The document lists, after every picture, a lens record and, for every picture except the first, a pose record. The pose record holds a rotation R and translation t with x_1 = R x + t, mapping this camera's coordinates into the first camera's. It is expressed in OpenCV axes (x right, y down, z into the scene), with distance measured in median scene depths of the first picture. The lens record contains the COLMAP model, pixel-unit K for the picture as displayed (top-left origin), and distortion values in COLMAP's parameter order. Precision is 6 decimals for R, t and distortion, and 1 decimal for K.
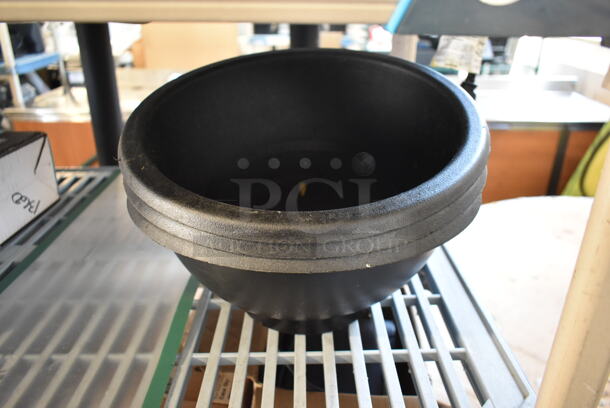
lens RADIAL K [[463.0, 0, 305.0], [0, 463.0, 204.0], [0, 0, 1]] dist [-0.004139, -0.001838]
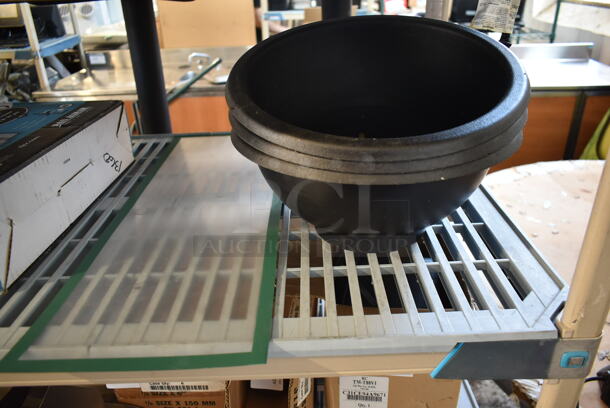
lens RADIAL K [[467.4, 0, 305.0], [0, 467.4, 204.0], [0, 0, 1]] dist [-0.002659, -0.002121]
pose [[0.999477, -0.026046, -0.019158, -0.140723], [0.026823, 0.998779, 0.041497, 0.086209], [0.018054, -0.041989, 0.998955, -0.202430]]
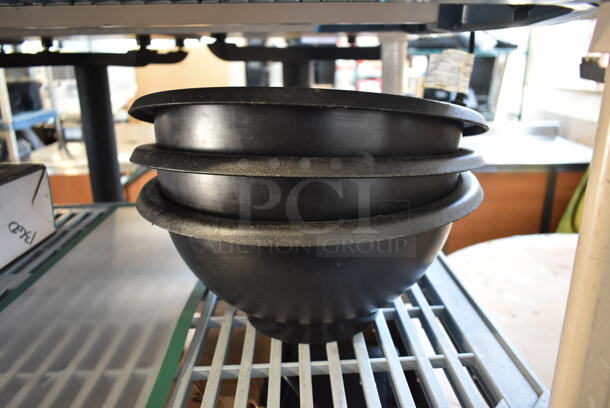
lens RADIAL K [[463.0, 0, 305.0], [0, 463.0, 204.0], [0, 0, 1]] dist [-0.004139, -0.001838]
pose [[0.999576, -0.023820, 0.016764, -0.015550], [0.025640, 0.992641, -0.118353, 0.090229], [-0.013822, 0.118732, 0.992830, -0.001290]]
